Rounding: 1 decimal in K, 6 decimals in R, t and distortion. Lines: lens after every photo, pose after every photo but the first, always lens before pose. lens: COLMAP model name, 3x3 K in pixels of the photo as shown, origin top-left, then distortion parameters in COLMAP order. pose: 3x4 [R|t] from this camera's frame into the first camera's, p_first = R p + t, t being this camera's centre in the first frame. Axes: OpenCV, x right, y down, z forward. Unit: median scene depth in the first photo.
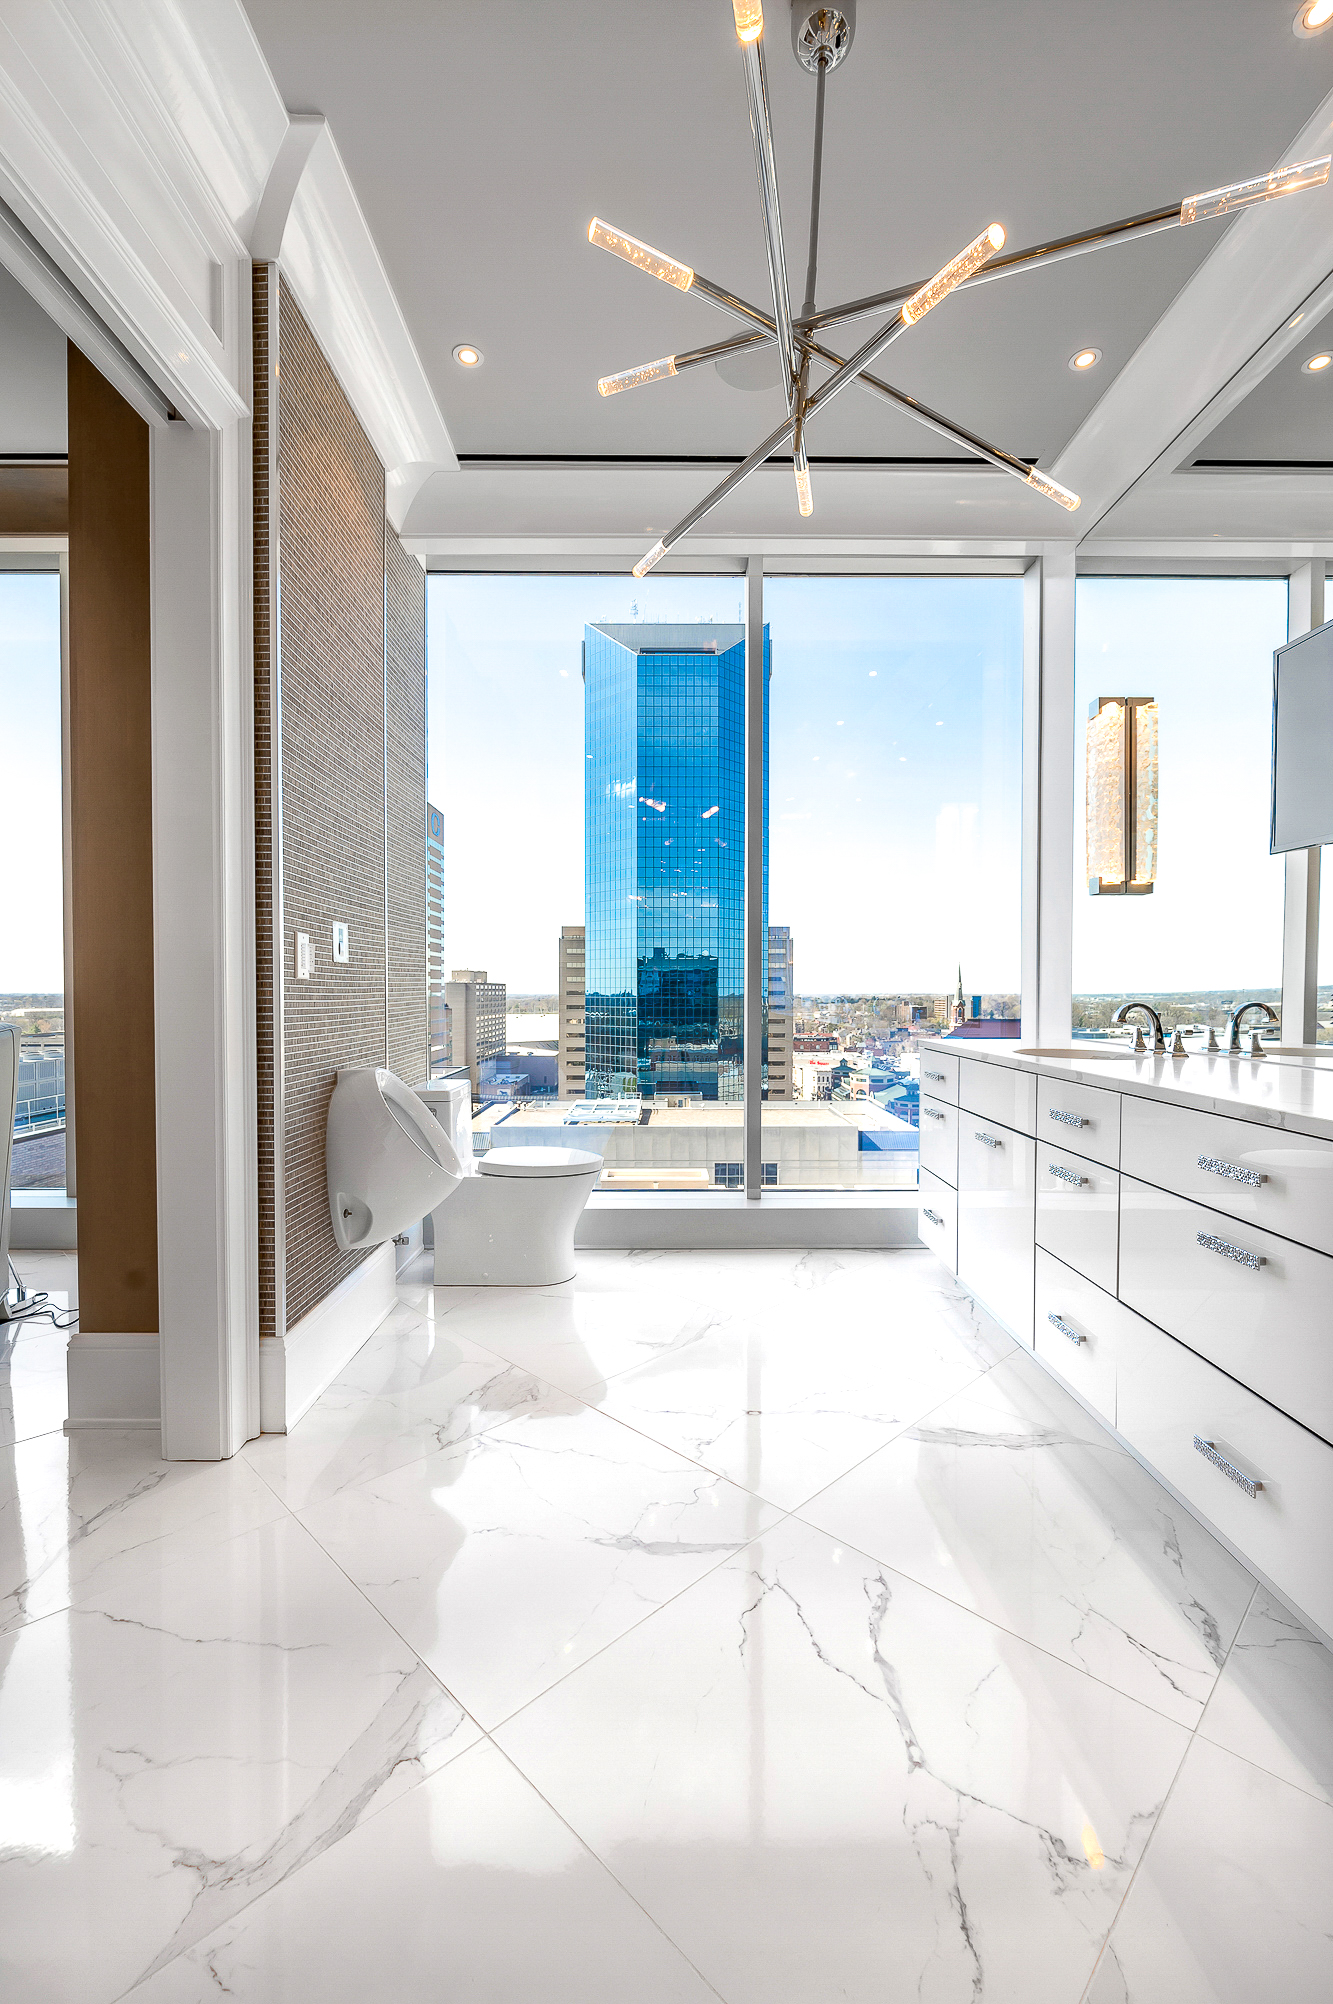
lens RADIAL K [[841.1, 0, 666.5], [0, 841.1, 1002.0], [0, 0, 1]] dist [0.000716, 0.000115]
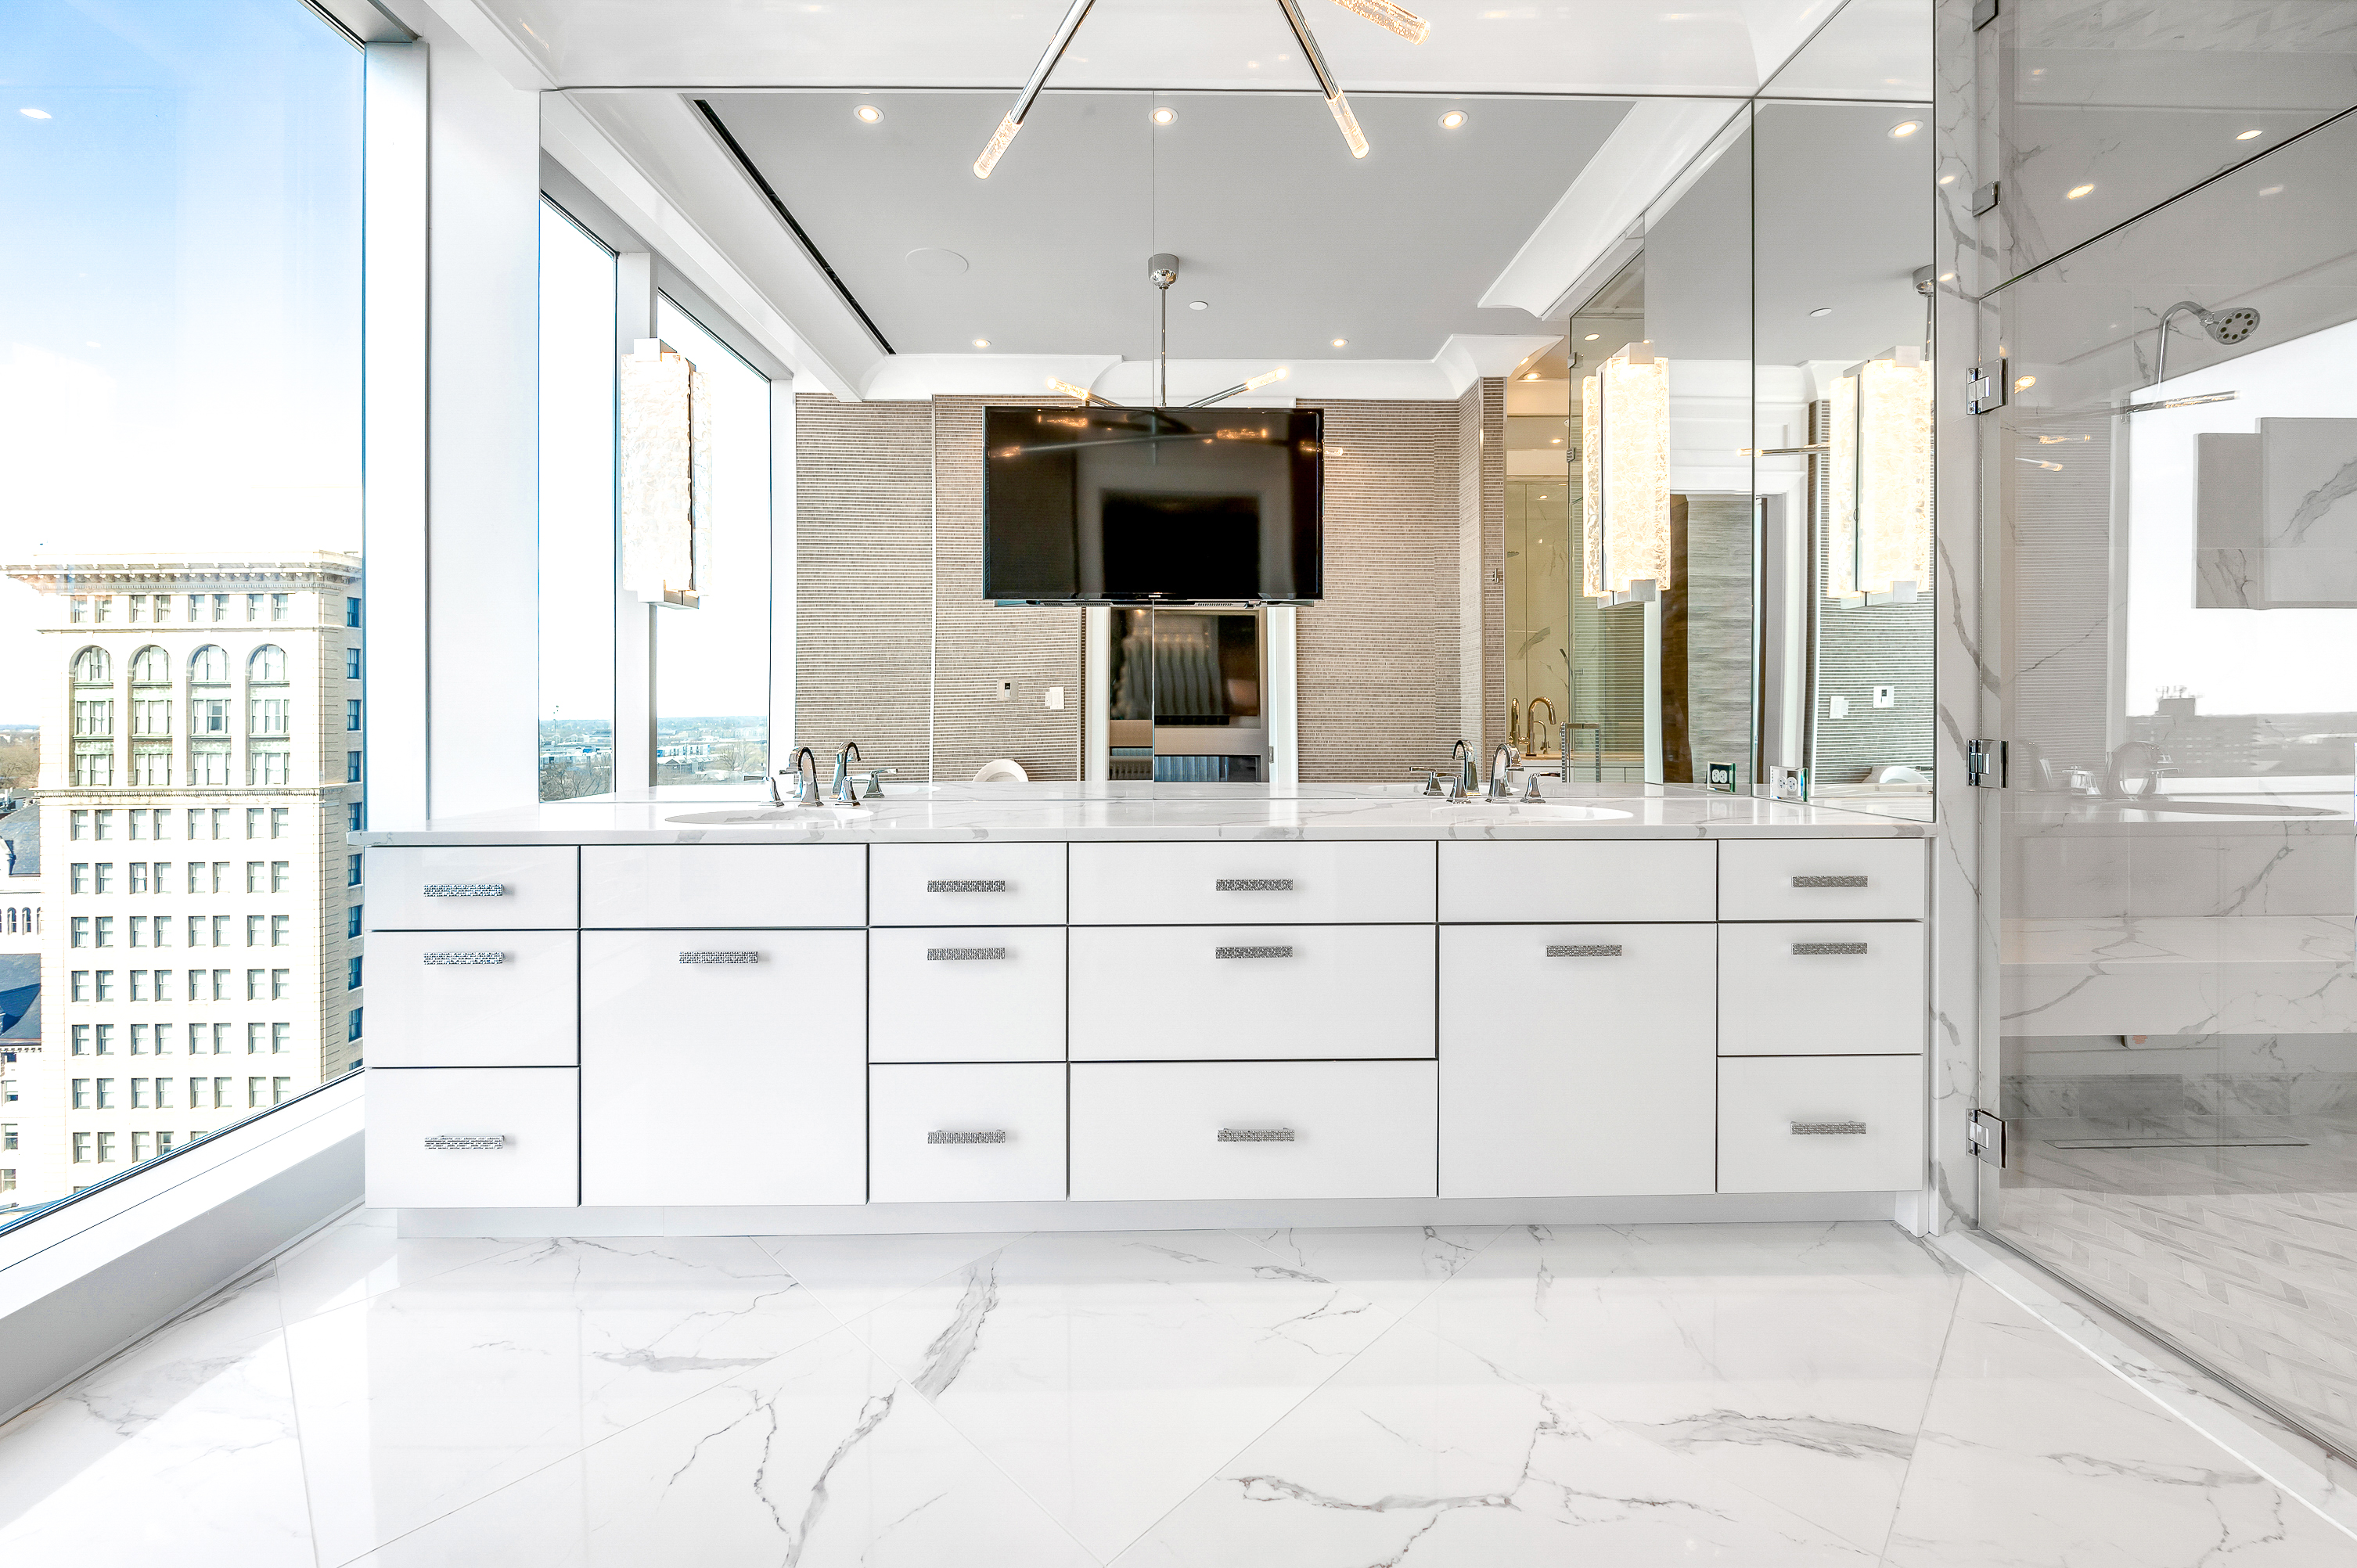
lens RADIAL K [[978.6, 0, 1178.5], [0, 978.6, 707.2], [0, 0, 1]] dist [-0.000762, -0.000172]
pose [[-0.014471, 0.008508, 0.999859, -0.630997], [0.018522, 0.999795, -0.008239, -0.031419], [-0.999724, 0.018400, -0.014626, 1.003921]]
